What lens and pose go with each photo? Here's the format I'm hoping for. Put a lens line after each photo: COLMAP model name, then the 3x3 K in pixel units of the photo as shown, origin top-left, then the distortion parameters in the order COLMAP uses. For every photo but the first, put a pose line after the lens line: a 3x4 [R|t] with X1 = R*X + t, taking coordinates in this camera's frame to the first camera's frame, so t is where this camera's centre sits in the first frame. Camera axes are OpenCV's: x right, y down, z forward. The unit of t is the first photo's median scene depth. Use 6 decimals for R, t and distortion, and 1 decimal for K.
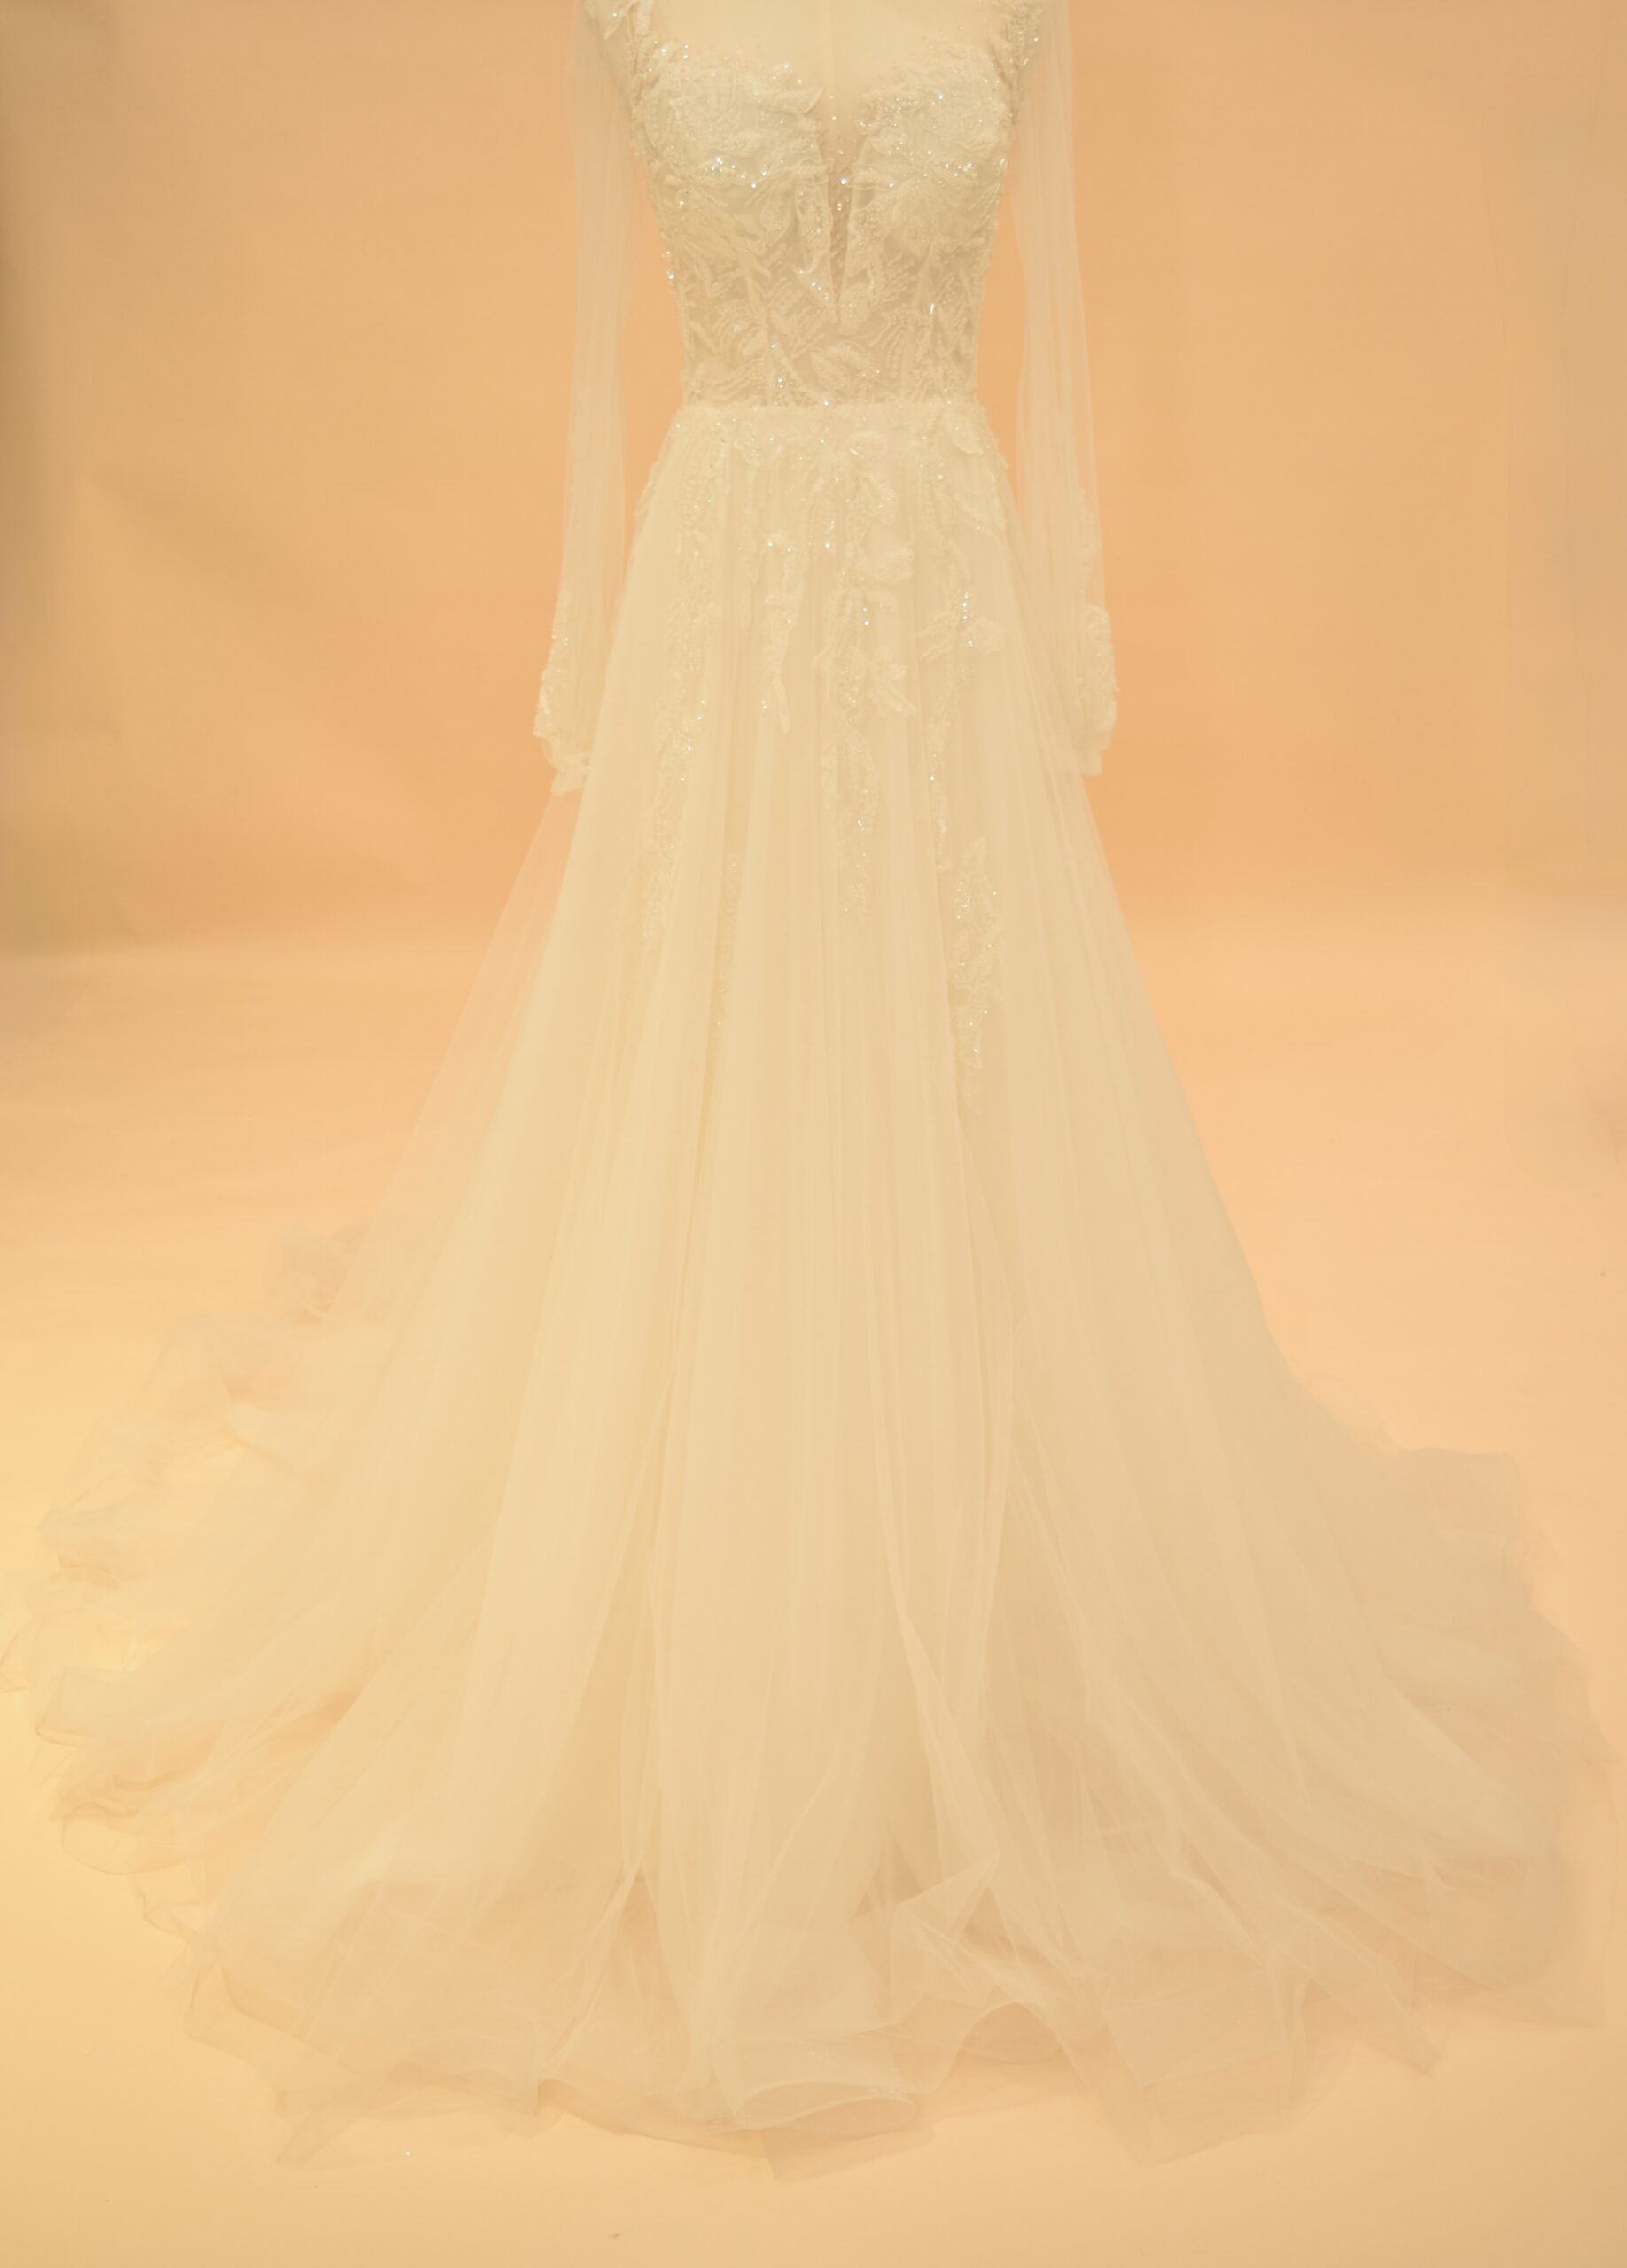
lens RADIAL K [[2525.2, 0, 793.0], [0, 2525.2, 1065.9], [0, 0, 1]] dist [-0.056770, 0.000000]
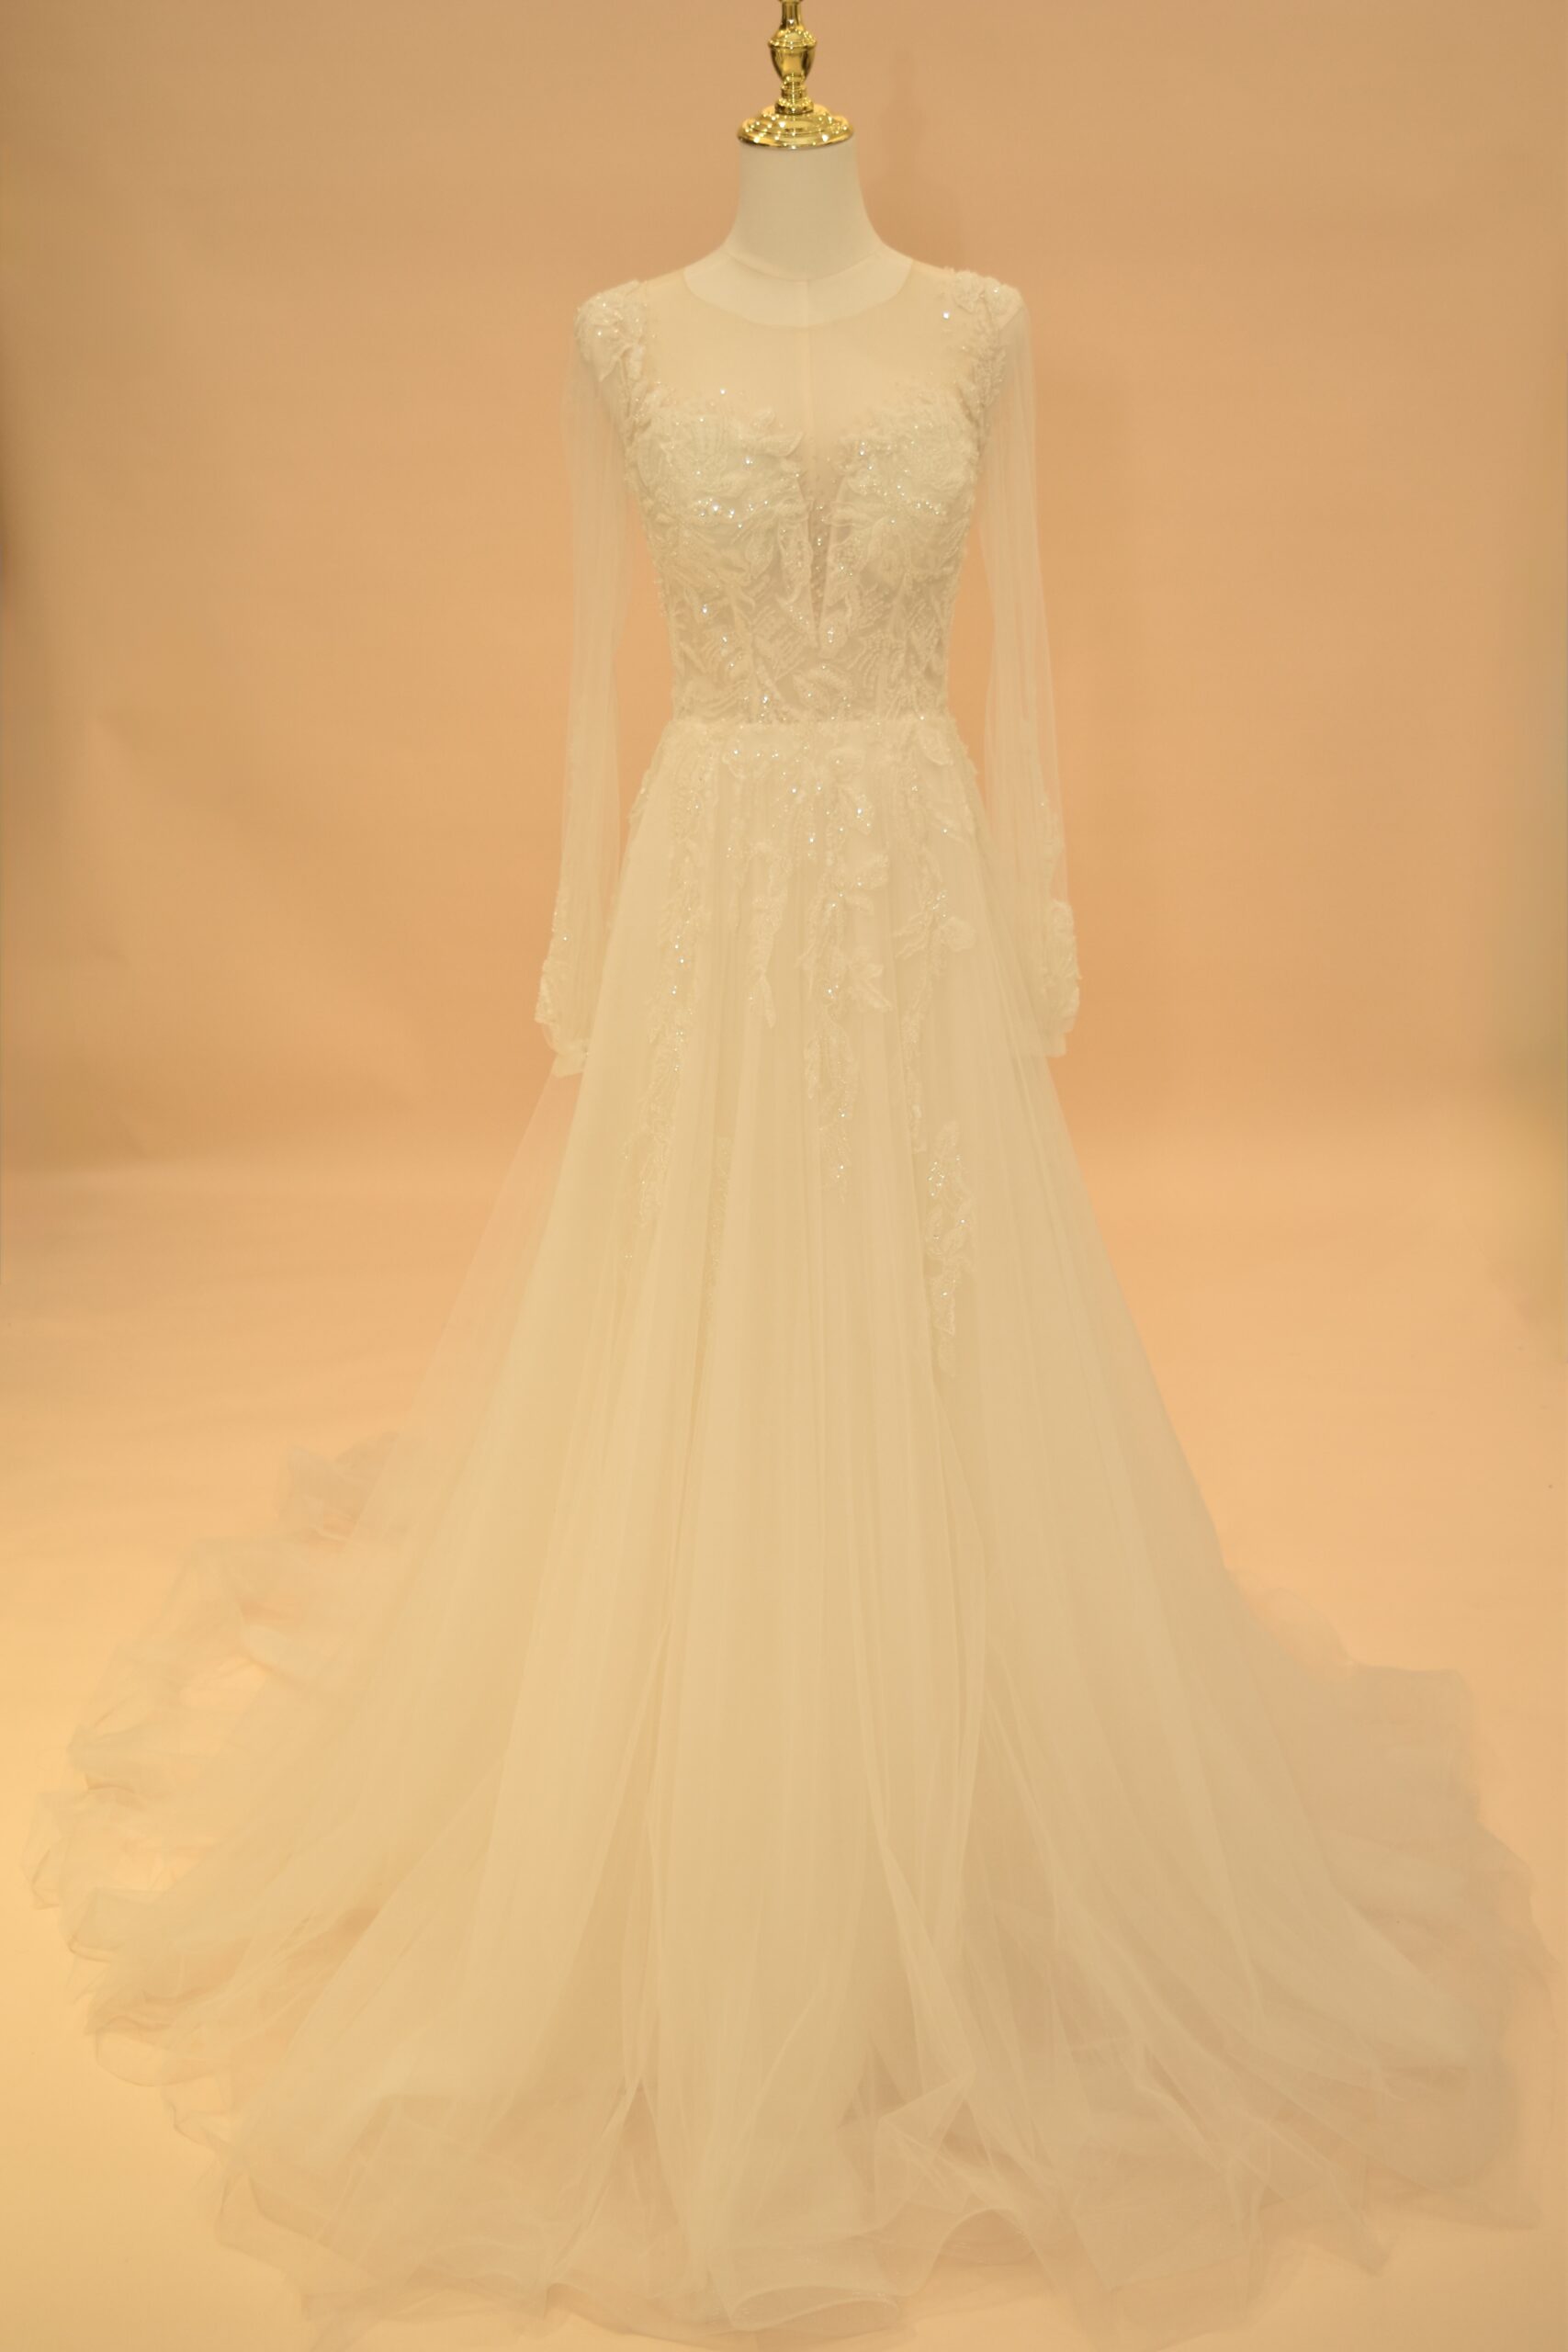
lens RADIAL K [[2505.9, 0, 766.0], [0, 2505.9, 1193.0], [0, 0, 1]] dist [-0.051924, 0.000000]
pose [[0.999987, -0.004871, -0.001747, -0.003523], [0.004858, 0.999962, -0.007284, -0.053099], [0.001783, 0.007275, 0.999972, -0.066492]]
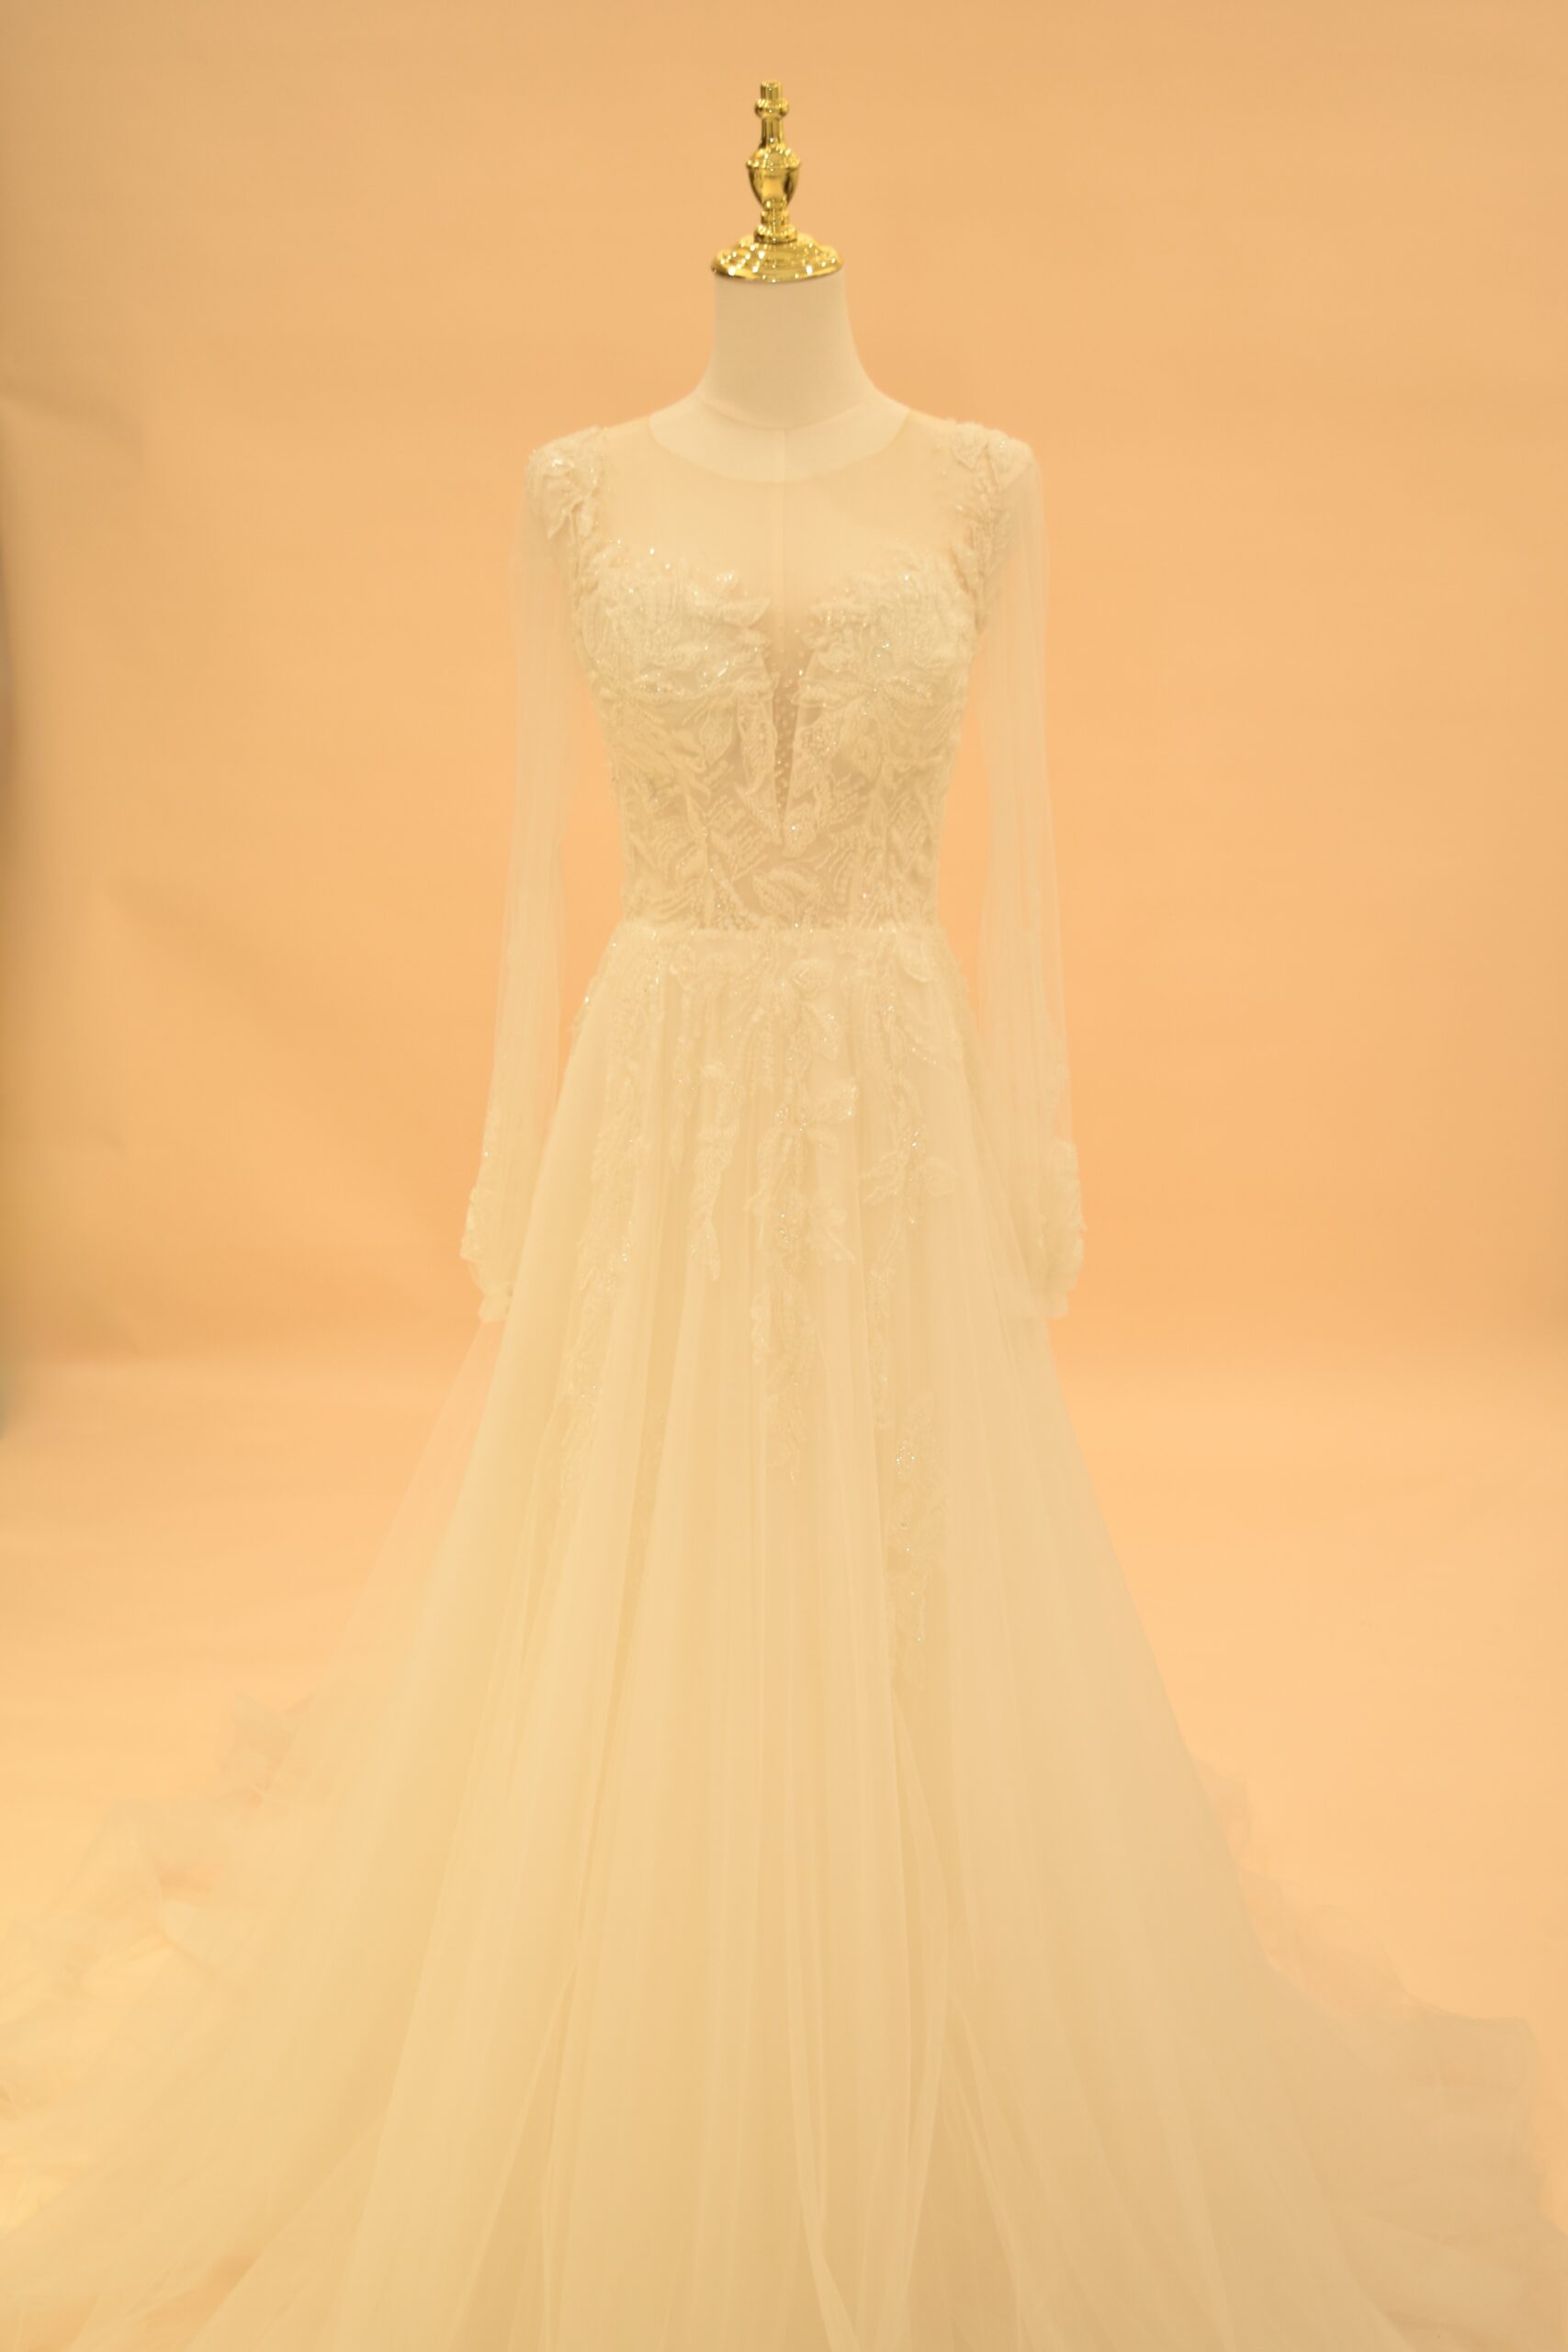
lens RADIAL K [[2505.9, 0, 781.3], [0, 2505.9, 1186.1], [0, 0, 1]] dist [-0.051924, 0.000000]
pose [[0.998672, 0.026238, -0.044345, 0.060510], [-0.029491, 0.996793, -0.074386, -0.097419], [0.042251, 0.075595, 0.996243, 0.080853]]
